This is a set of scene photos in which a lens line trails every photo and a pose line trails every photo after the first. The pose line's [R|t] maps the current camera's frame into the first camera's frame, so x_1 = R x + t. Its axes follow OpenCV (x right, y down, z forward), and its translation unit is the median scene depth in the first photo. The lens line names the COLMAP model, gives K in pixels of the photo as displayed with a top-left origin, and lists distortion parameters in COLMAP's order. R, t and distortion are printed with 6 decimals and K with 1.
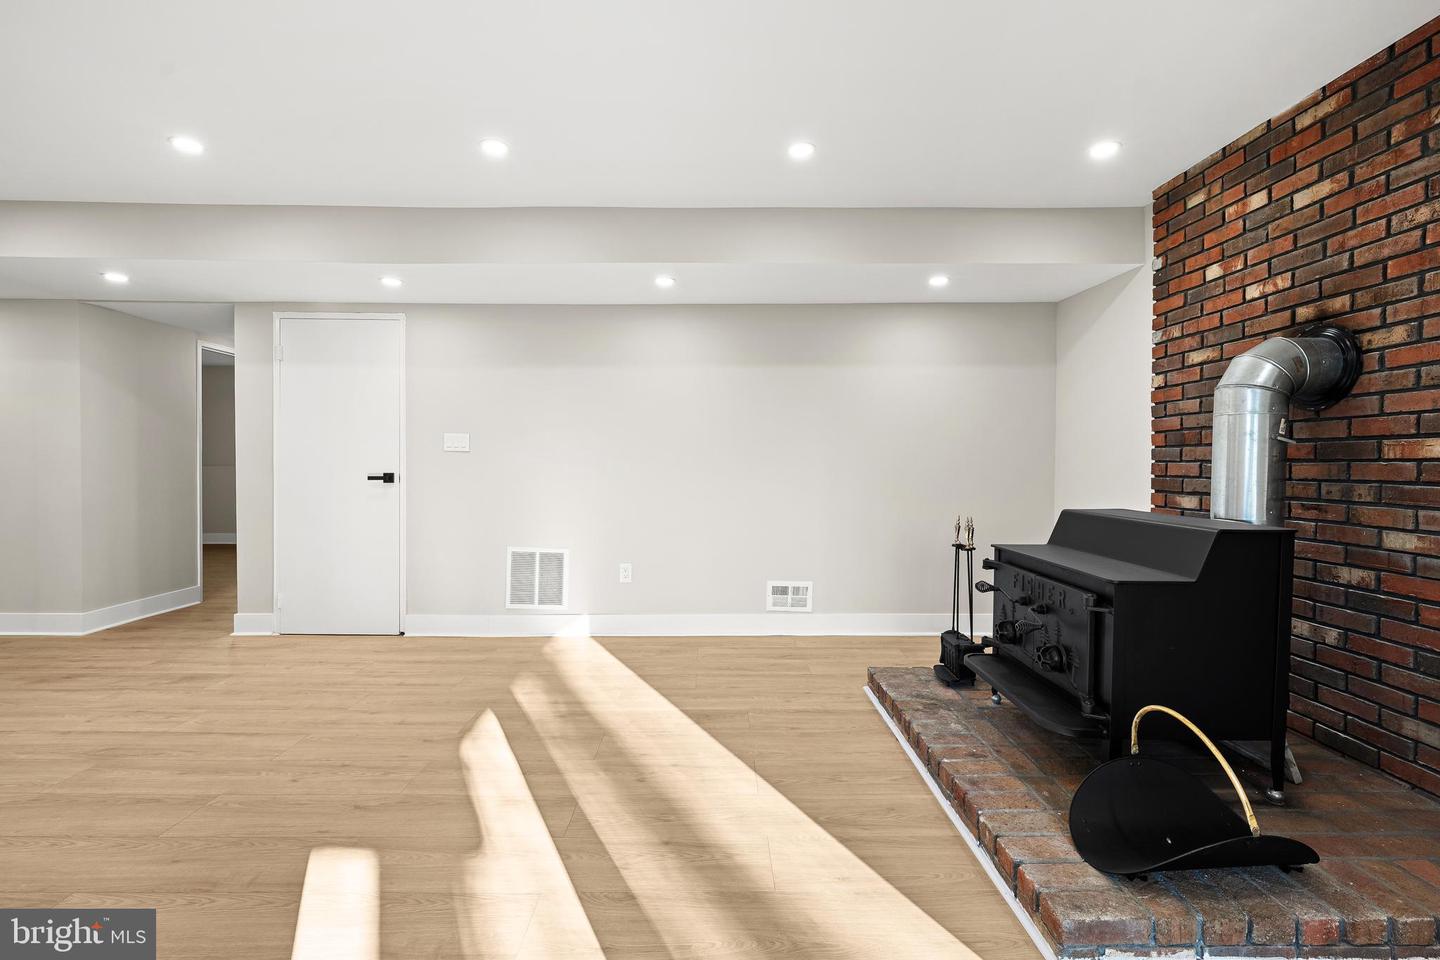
lens RADIAL K [[634.6, 0, 721.4], [0, 634.6, 473.3], [0, 0, 1]] dist [0.000109, 0.000160]
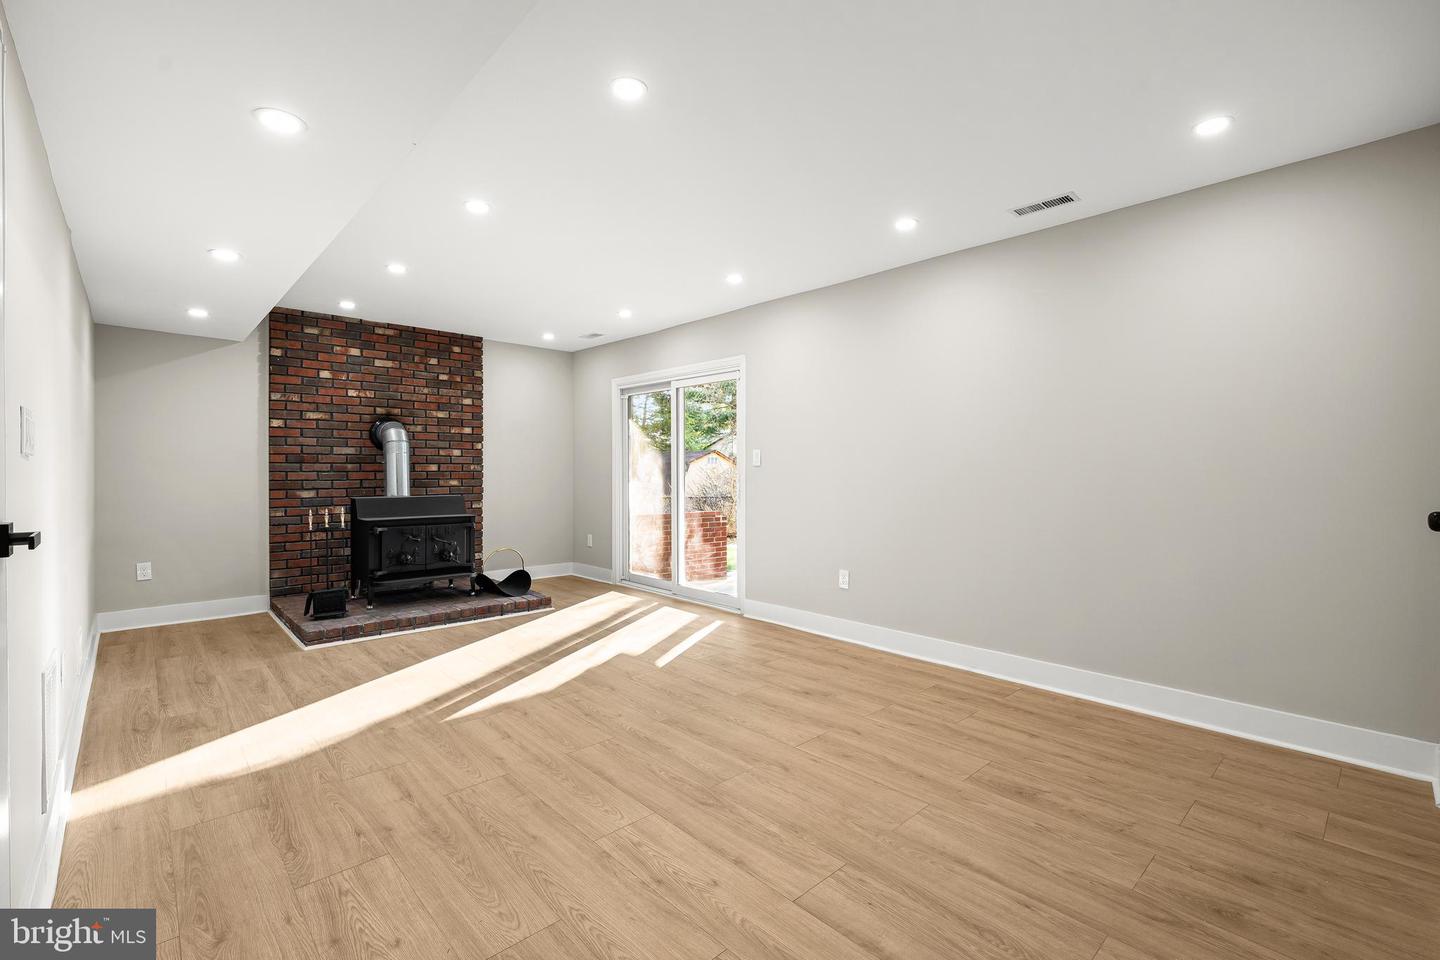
lens RADIAL K [[634.6, 0, 721.4], [0, 634.6, 473.3], [0, 0, 1]] dist [0.000109, 0.000160]
pose [[-0.678850, -0.009837, 0.734211, -1.465540], [0.006825, 0.999783, 0.019706, -0.043501], [-0.734246, 0.018389, -0.678635, 1.420264]]
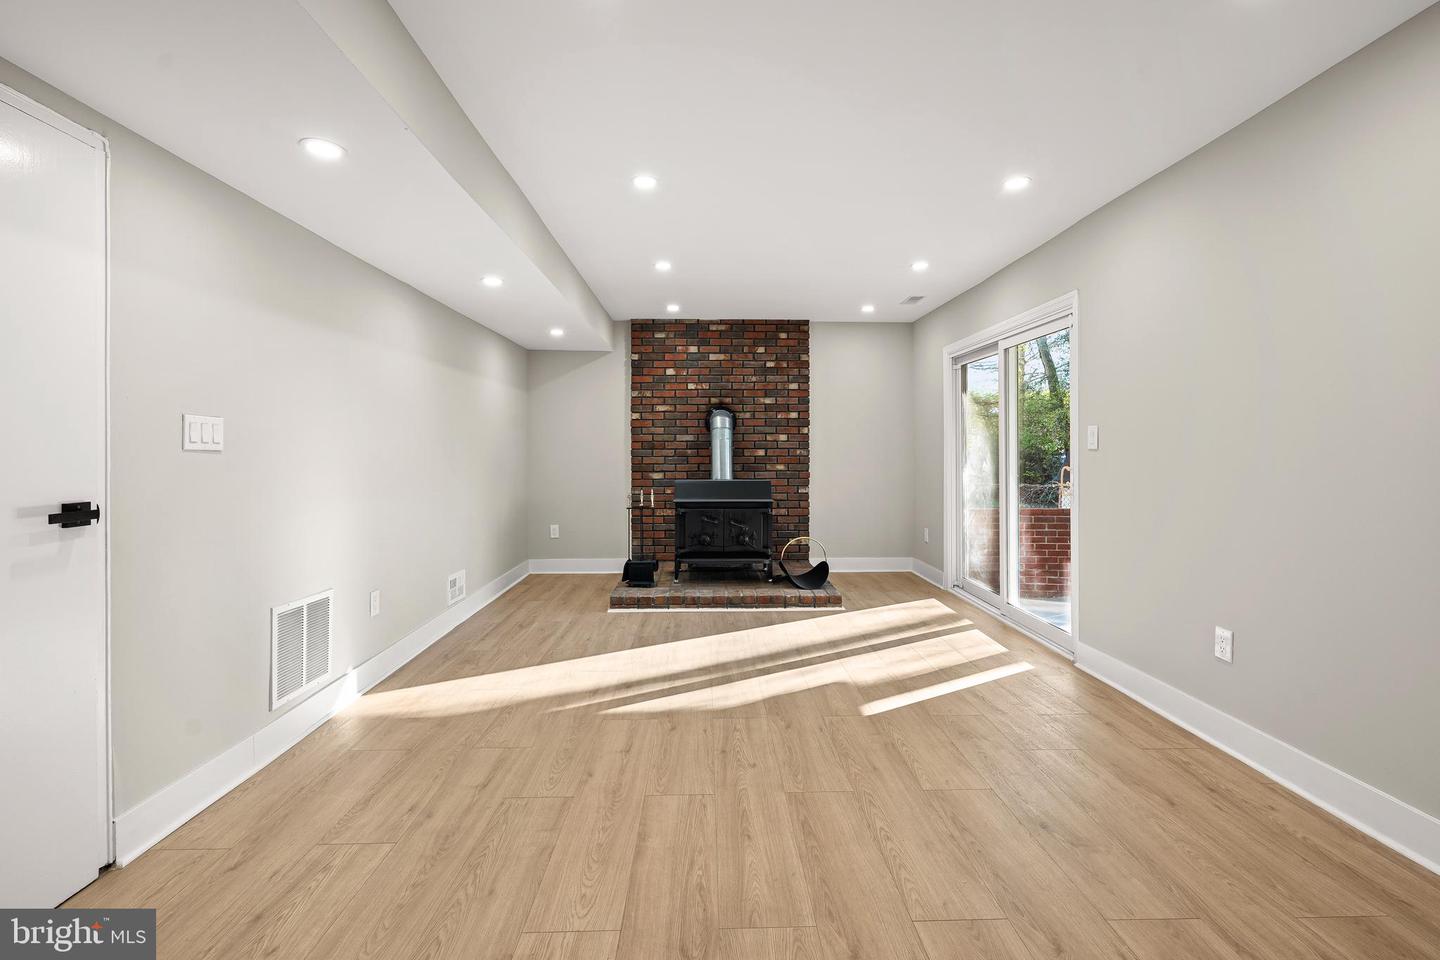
lens RADIAL K [[620.0, 0, 718.0], [0, 620.0, 453.0], [0, 0, 1]] dist [-0.000898, -0.000010]
pose [[-0.019919, -0.006302, 0.999782, -1.396846], [0.017848, 0.999819, 0.006658, -0.042498], [-0.999642, 0.017977, -0.019803, 0.872201]]
